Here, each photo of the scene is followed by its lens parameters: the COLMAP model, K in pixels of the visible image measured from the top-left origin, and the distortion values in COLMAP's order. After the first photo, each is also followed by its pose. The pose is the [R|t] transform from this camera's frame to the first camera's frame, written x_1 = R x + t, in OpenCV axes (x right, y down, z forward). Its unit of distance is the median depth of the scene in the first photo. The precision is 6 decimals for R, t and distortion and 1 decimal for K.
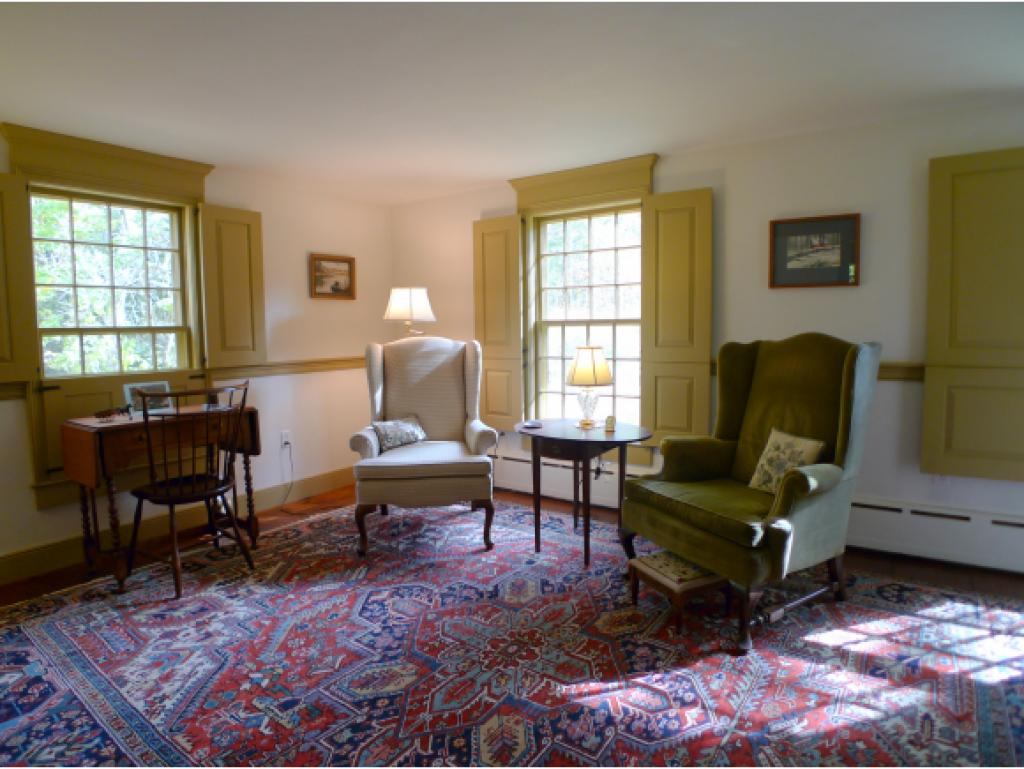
lens RADIAL K [[575.1, 0, 528.7], [0, 575.1, 381.1], [0, 0, 1]] dist [-0.075499, 0.000673]
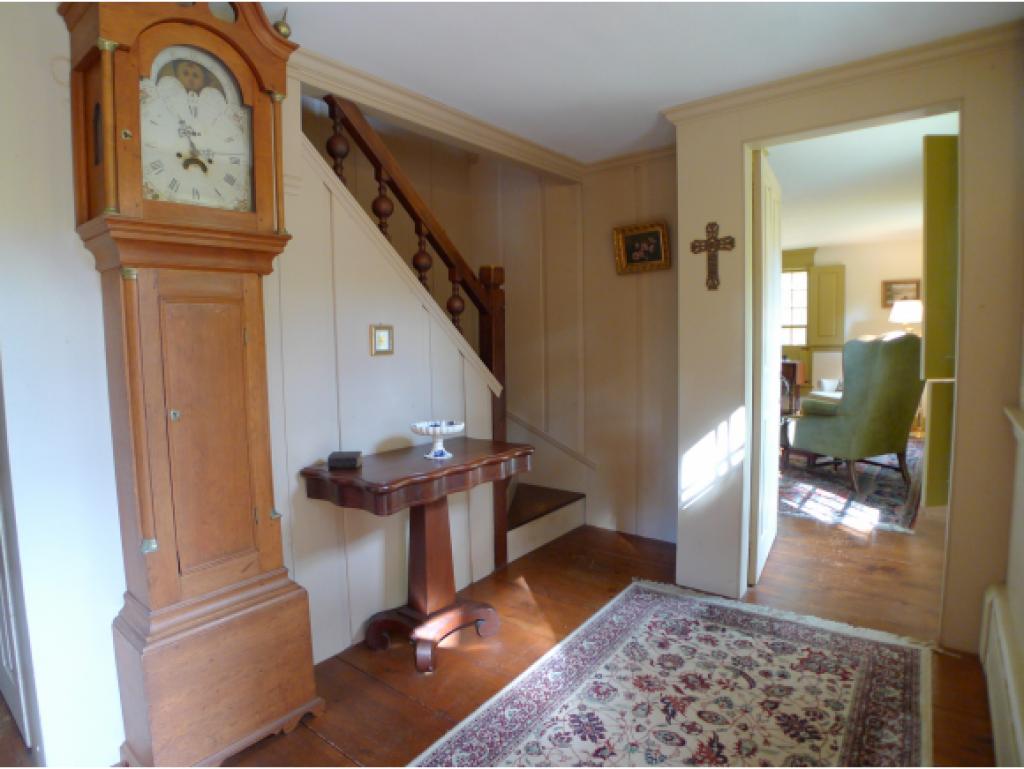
lens RADIAL K [[575.1, 0, 528.7], [0, 575.1, 381.1], [0, 0, 1]] dist [-0.075499, 0.000673]
pose [[-0.031160, 0.094238, -0.995062, 2.342421], [-0.073141, 0.992661, 0.096301, -0.026480], [0.996835, 0.075781, -0.024039, 0.040021]]
